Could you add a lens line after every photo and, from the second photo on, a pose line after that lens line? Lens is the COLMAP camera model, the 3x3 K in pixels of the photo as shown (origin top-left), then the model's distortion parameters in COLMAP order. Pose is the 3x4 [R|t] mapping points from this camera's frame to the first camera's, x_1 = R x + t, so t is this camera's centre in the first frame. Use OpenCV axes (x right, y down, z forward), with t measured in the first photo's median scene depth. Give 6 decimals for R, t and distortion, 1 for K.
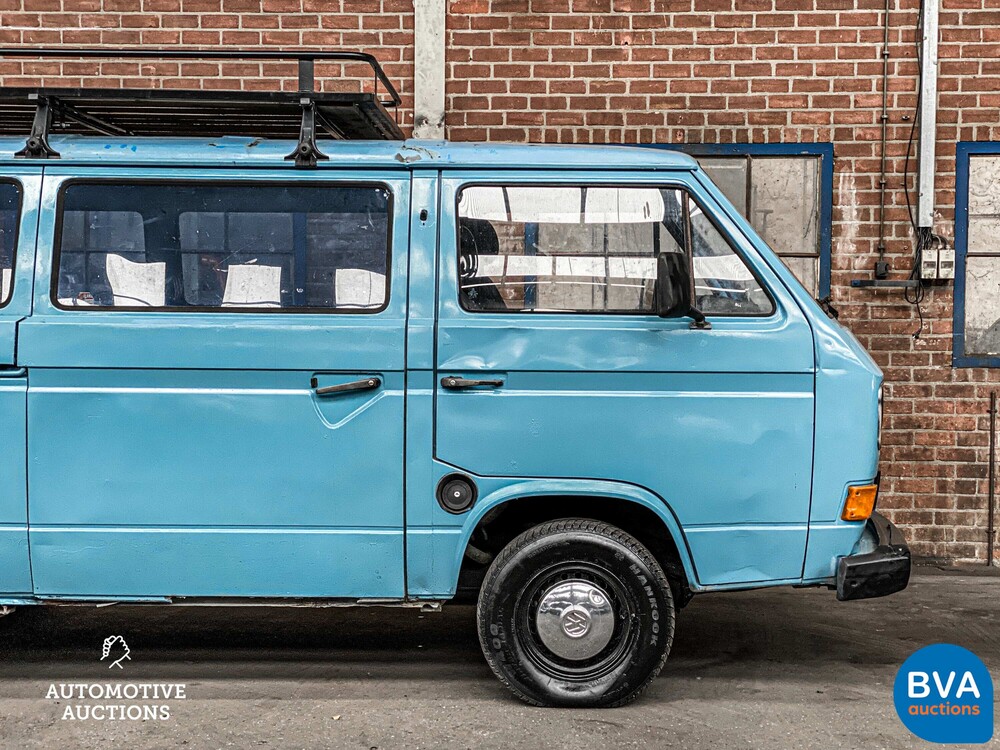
lens RADIAL K [[1464.5, 0, 501.3], [0, 1464.5, 356.0], [0, 0, 1]] dist [0.207235, -0.517118]
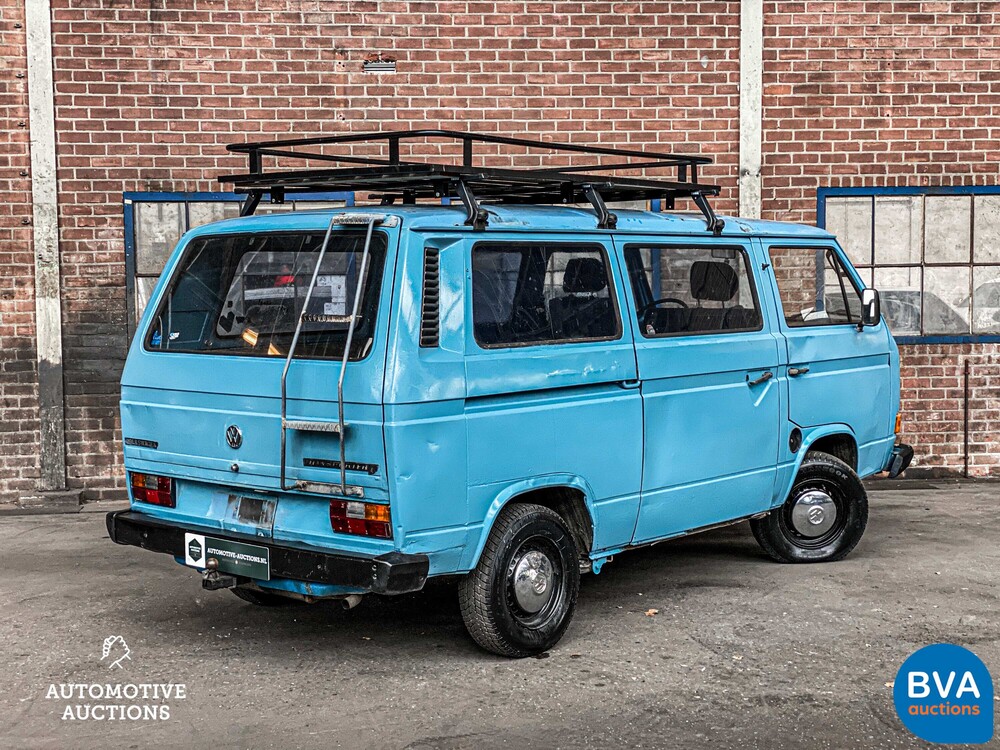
lens RADIAL K [[1448.4, 0, 493.1], [0, 1448.4, 352.7], [0, 0, 1]] dist [0.181530, -0.376289]
pose [[0.988721, -0.026631, 0.147379, -0.496703], [0.023217, 0.999422, 0.024837, -0.030094], [-0.147955, -0.021136, 0.988768, -0.325176]]
